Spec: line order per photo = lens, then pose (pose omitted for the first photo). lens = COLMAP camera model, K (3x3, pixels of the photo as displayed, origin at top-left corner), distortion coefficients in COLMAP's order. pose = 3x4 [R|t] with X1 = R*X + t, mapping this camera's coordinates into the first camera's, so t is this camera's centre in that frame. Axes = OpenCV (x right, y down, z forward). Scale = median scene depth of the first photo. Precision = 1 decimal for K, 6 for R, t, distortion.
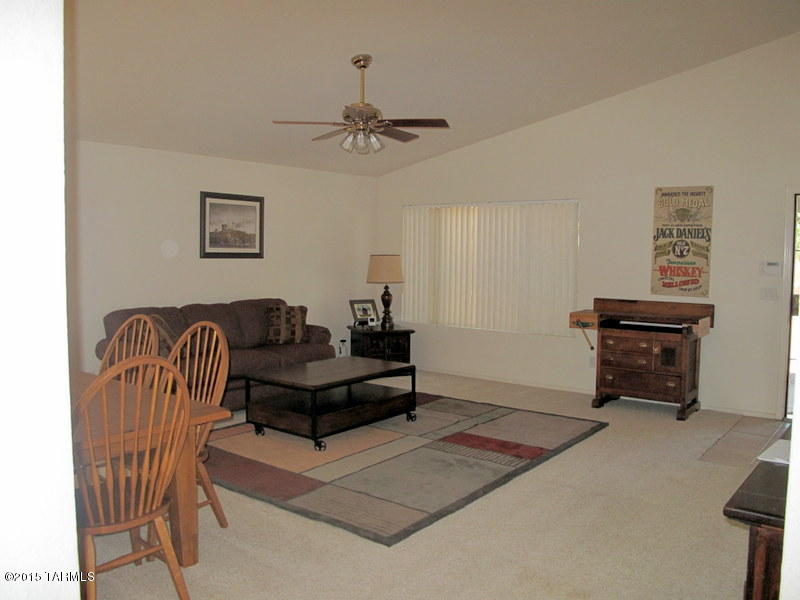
lens RADIAL K [[675.2, 0, 396.5], [0, 675.2, 297.8], [0, 0, 1]] dist [-0.141287, 0.095528]
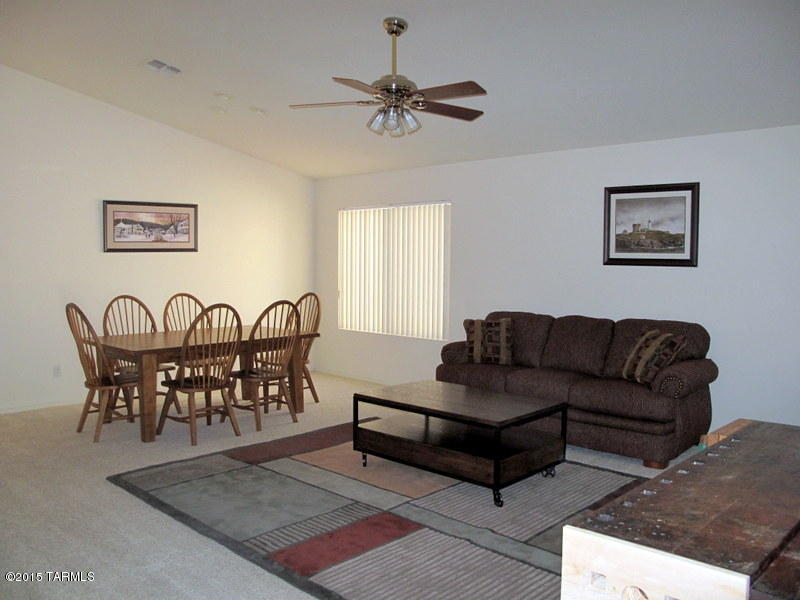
lens RADIAL K [[675.2, 0, 396.5], [0, 675.2, 301.4], [0, 0, 1]] dist [-0.141287, 0.095528]
pose [[-0.096633, 0.059699, -0.993528, 0.584047], [-0.067054, 0.995541, 0.066342, -0.050497], [0.993059, 0.073031, -0.092199, 0.801819]]
